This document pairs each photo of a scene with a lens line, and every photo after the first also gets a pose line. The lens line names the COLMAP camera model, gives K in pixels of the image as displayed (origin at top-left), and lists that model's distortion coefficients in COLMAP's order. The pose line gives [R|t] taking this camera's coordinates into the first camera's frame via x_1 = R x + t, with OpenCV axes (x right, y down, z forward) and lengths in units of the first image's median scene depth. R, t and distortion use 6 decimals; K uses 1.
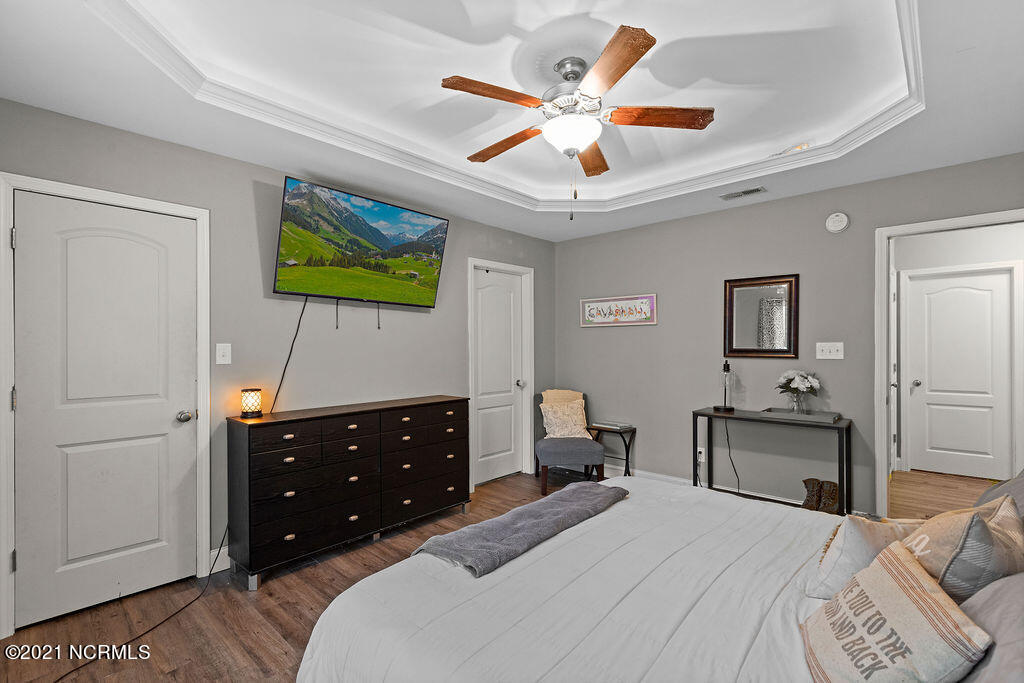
lens RADIAL K [[470.0, 0, 519.0], [0, 470.0, 348.3], [0, 0, 1]] dist [0.007600, 0.000161]
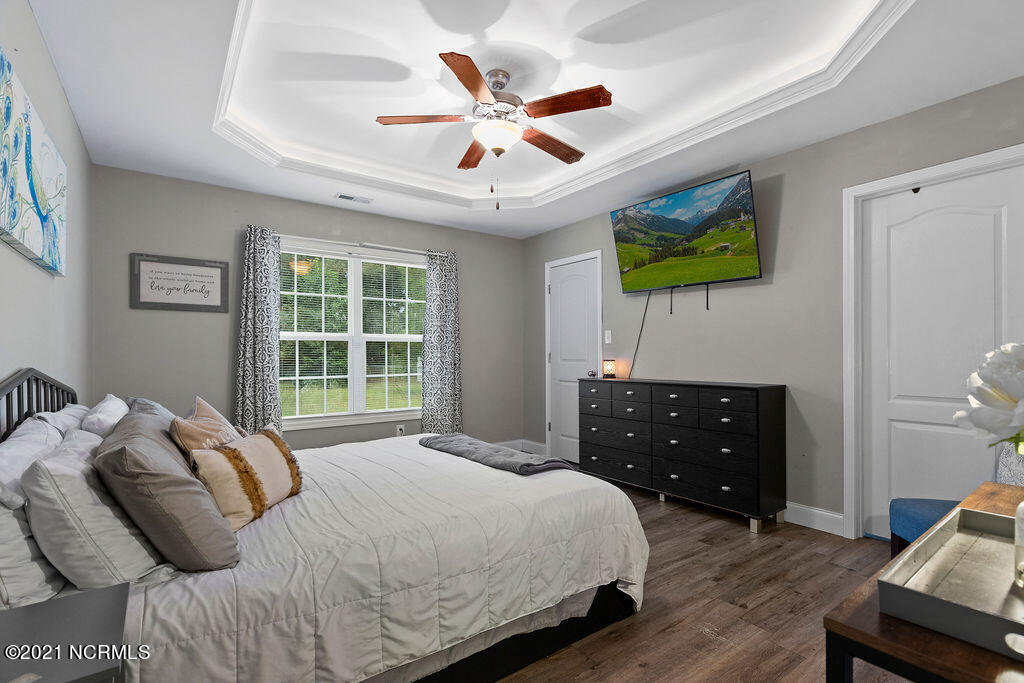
lens RADIAL K [[470.0, 0, 516.0], [0, 470.0, 346.3], [0, 0, 1]] dist [0.007600, 0.000161]
pose [[-0.188836, -0.017639, -0.981850, 0.830183], [-0.001190, 0.999842, -0.017734, 0.060462], [0.982008, -0.002180, -0.188827, 0.845029]]
